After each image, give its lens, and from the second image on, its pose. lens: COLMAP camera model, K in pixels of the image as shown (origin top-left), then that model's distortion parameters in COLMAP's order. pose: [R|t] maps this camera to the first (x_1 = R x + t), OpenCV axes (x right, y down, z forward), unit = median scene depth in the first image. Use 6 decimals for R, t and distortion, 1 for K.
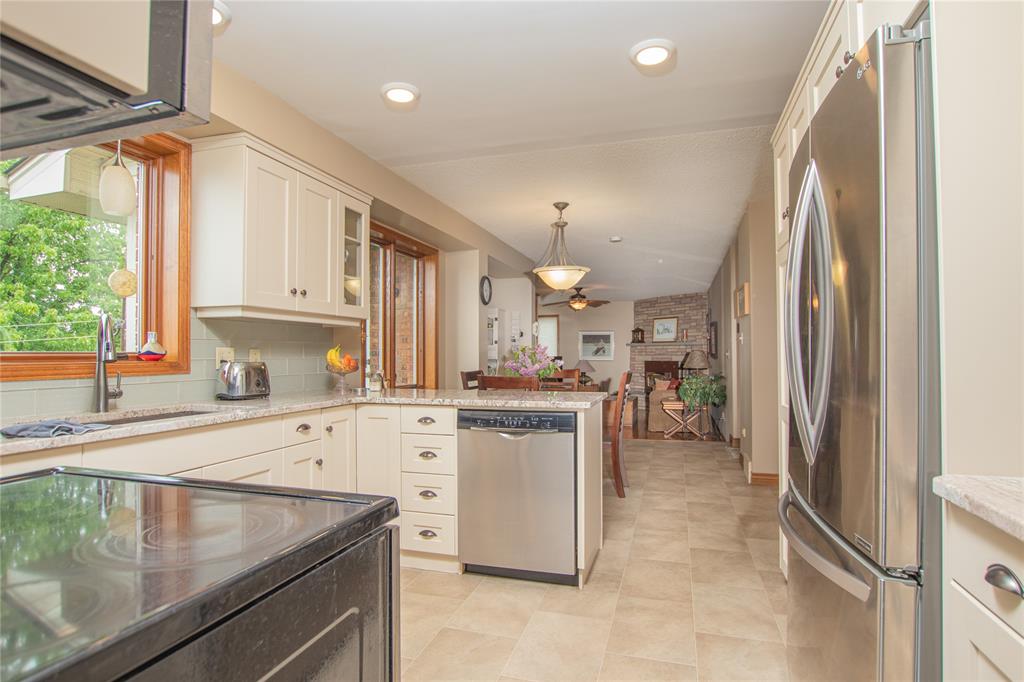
lens RADIAL K [[535.6, 0, 511.9], [0, 535.6, 347.7], [0, 0, 1]] dist [-0.026113, 0.000103]
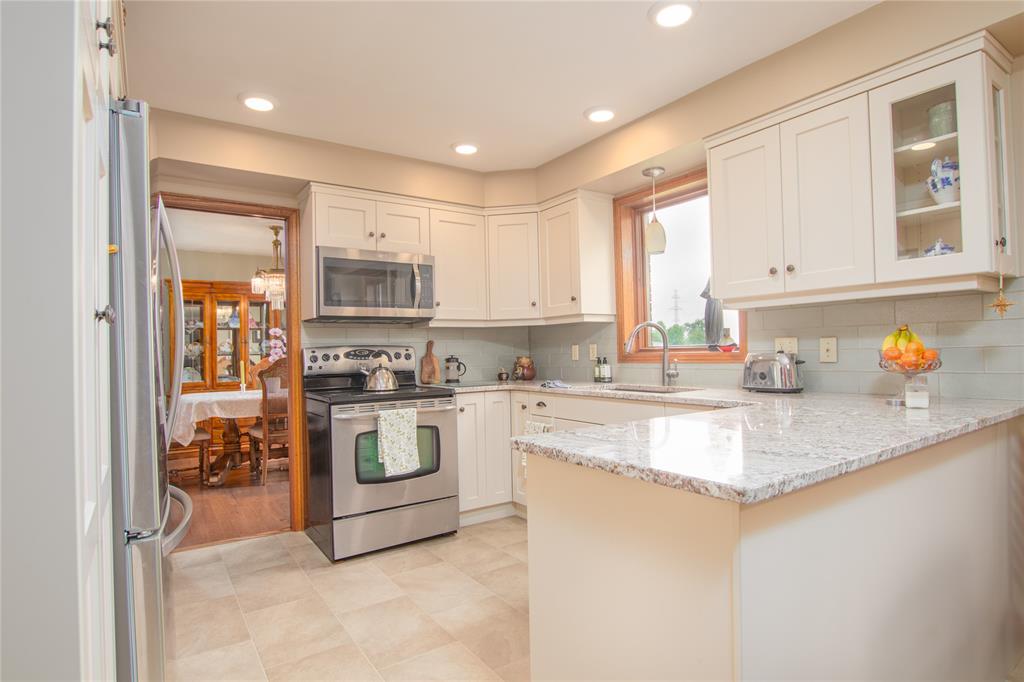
lens RADIAL K [[535.6, 0, 511.9], [0, 535.6, 347.7], [0, 0, 1]] dist [-0.026113, 0.000103]
pose [[-0.627821, 0.009004, -0.778305, 0.137427], [0.033029, 0.999341, -0.015083, 0.004111], [0.777656, -0.035176, -0.627705, 0.320538]]
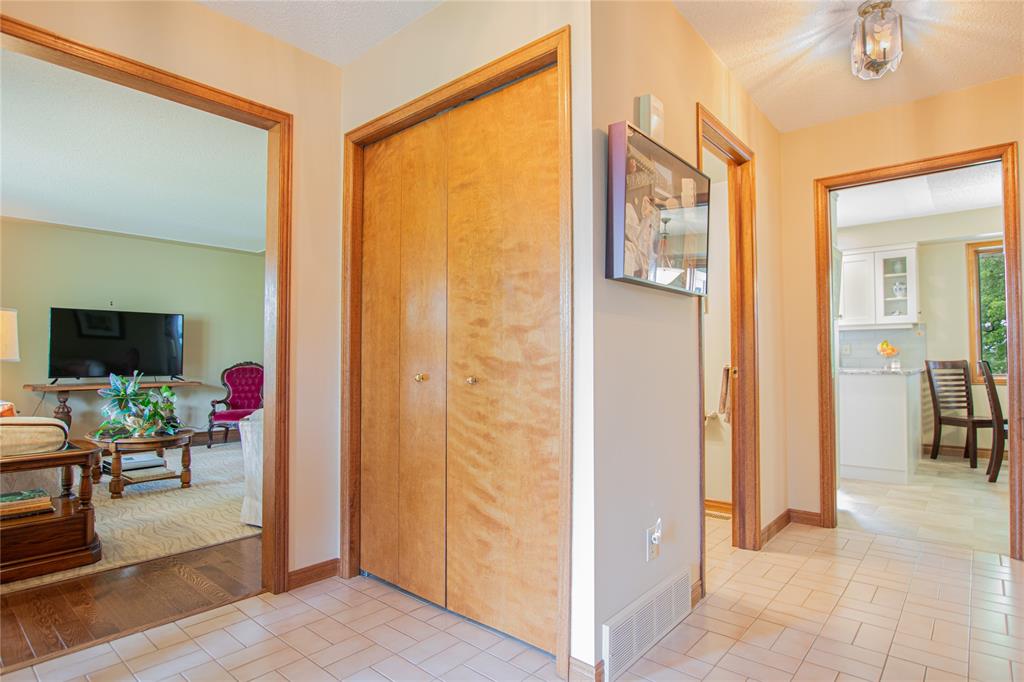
lens RADIAL K [[535.6, 0, 511.9], [0, 535.6, 347.7], [0, 0, 1]] dist [-0.026113, 0.000103]
pose [[-0.395671, -0.020262, -0.918169, 0.525429], [0.016689, 0.999433, -0.029247, 0.014499], [0.918241, -0.026895, -0.395109, 0.178478]]
